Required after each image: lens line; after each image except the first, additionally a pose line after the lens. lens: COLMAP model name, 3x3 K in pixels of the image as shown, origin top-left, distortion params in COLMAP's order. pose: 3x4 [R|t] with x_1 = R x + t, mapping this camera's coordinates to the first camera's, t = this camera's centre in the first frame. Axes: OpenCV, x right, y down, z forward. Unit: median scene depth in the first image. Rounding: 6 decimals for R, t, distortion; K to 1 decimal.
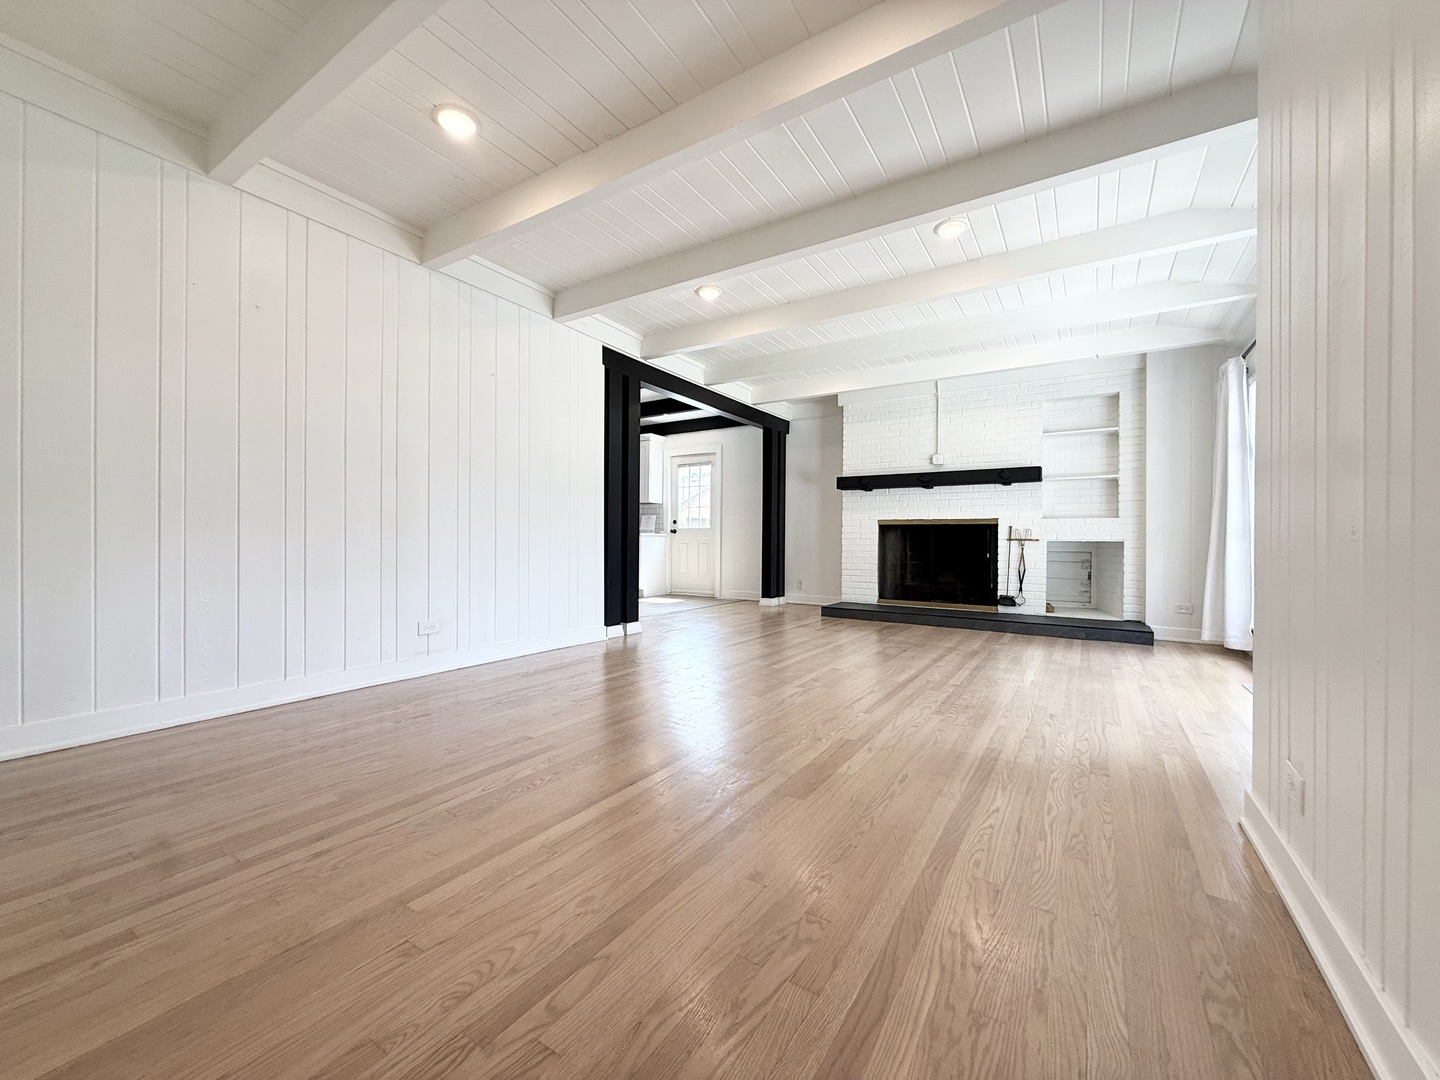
lens RADIAL K [[575.5, 0, 720.0], [0, 575.5, 540.0], [0, 0, 1]] dist [0.000459, -0.000446]
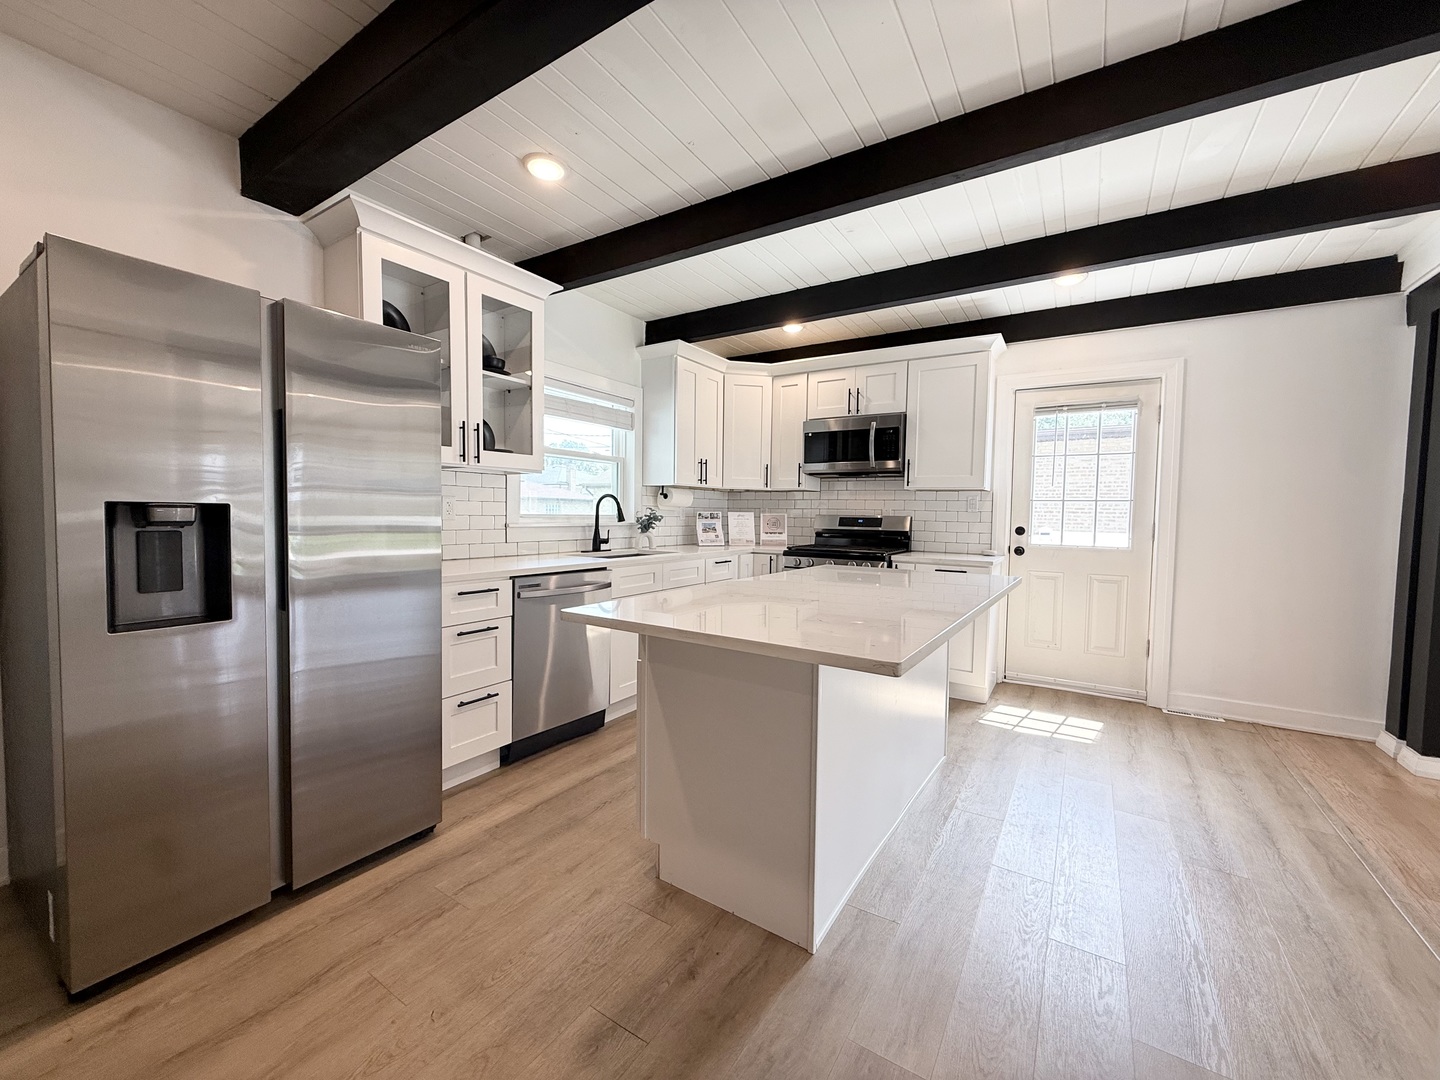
lens RADIAL K [[575.5, 0, 720.0], [0, 575.5, 540.0], [0, 0, 1]] dist [0.000459, -0.000446]
pose [[0.999952, 0.009749, 0.000134, -0.483325], [-0.009743, 0.998627, 0.051469, -0.068299], [0.000368, -0.051468, 0.998675, 0.792325]]
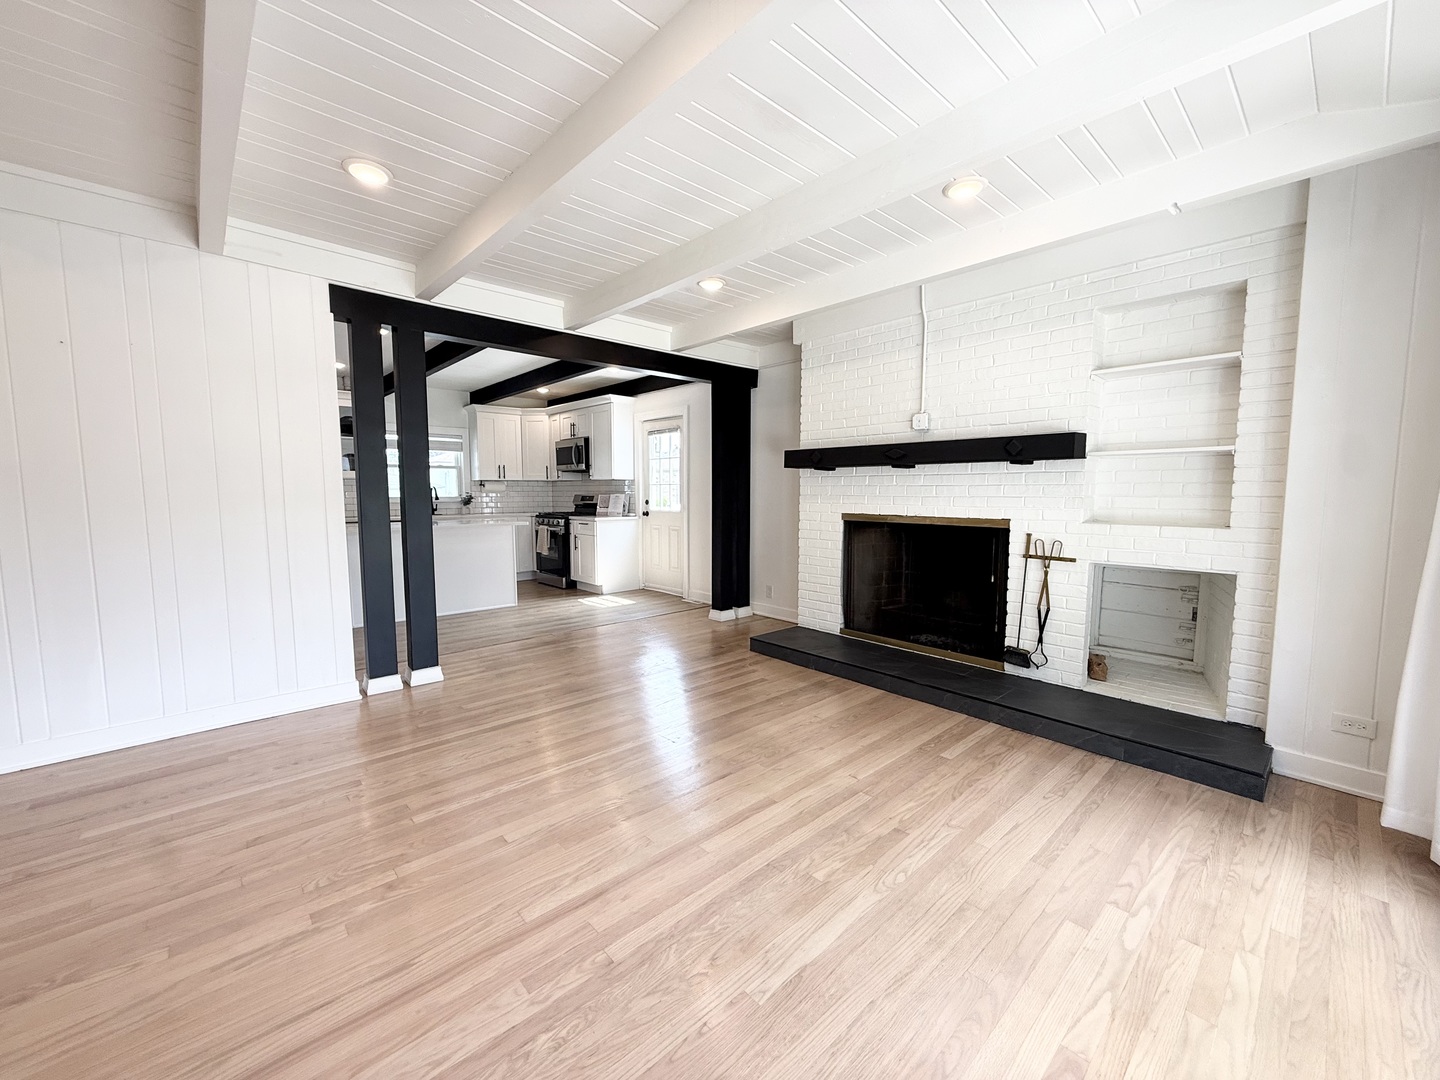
lens RADIAL K [[575.5, 0, 720.0], [0, 575.5, 540.0], [0, 0, 1]] dist [0.000459, -0.000446]
pose [[0.966947, 0.013891, -0.254599, 0.346279], [0.008193, 0.996306, 0.085477, -0.070260], [0.254846, -0.084737, 0.963262, 0.345163]]
